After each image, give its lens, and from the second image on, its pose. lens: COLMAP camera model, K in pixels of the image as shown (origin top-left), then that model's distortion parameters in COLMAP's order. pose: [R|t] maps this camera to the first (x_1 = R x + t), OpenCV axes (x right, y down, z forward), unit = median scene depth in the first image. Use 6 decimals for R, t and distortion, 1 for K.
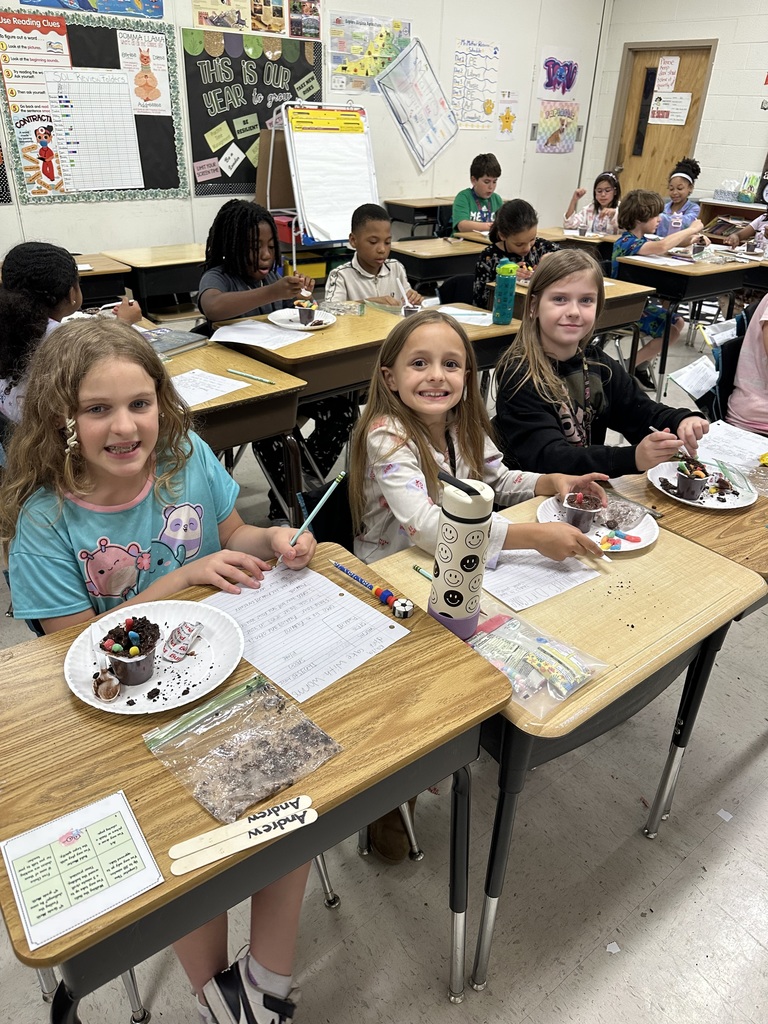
lens RADIAL K [[722.0, 0, 397.1], [0, 722.0, 520.3], [0, 0, 1]] dist [-0.001819, -0.010098]
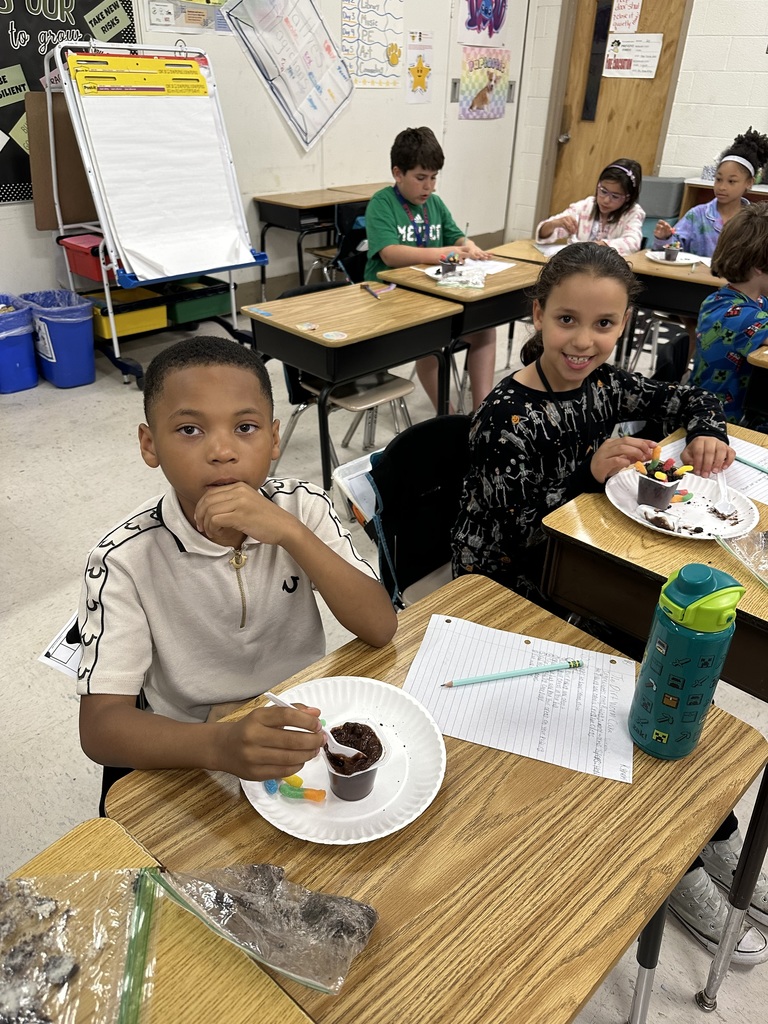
lens RADIAL K [[724.9, 0, 384.0], [0, 724.9, 512.0], [0, 0, 1]] dist [-0.008218, -0.002211]
pose [[0.990271, -0.079433, 0.114249, 0.003041], [0.075826, 0.996486, 0.035584, -0.170534], [-0.116674, -0.026575, 0.992815, 0.318552]]
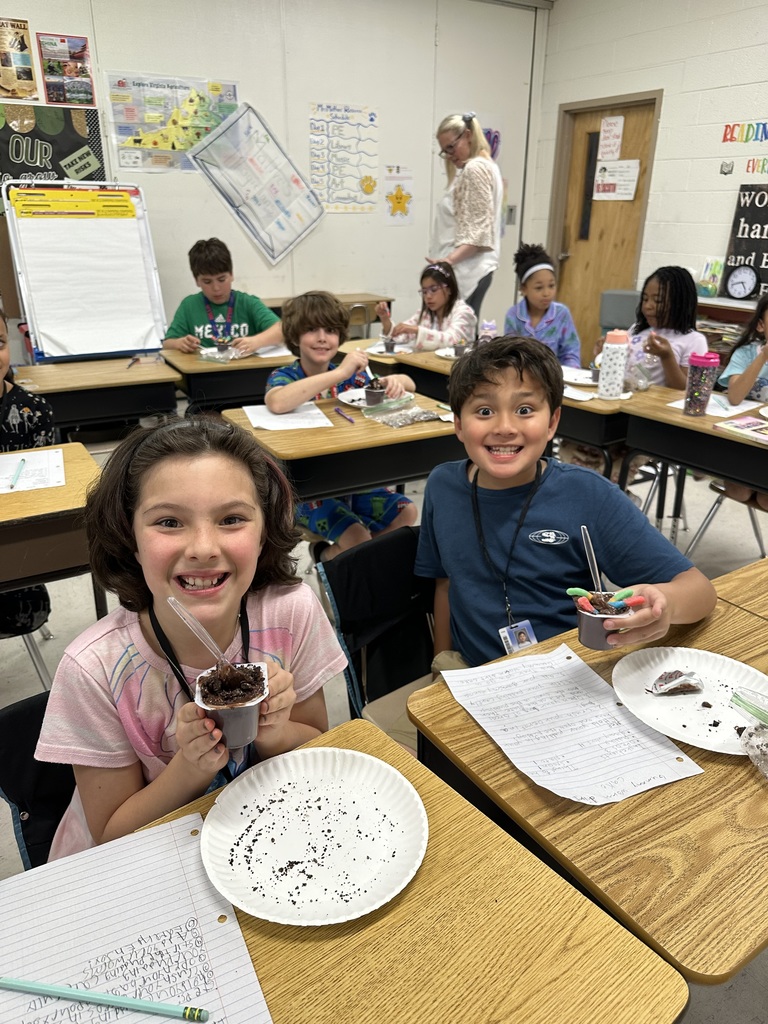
lens RADIAL K [[722.0, 0, 397.1], [0, 722.0, 520.3], [0, 0, 1]] dist [-0.001819, -0.010098]
pose [[0.990586, 0.030368, -0.133484, 0.297079], [-0.044722, 0.993373, -0.105881, -0.130961], [0.129384, 0.110854, 0.985379, 0.278073]]
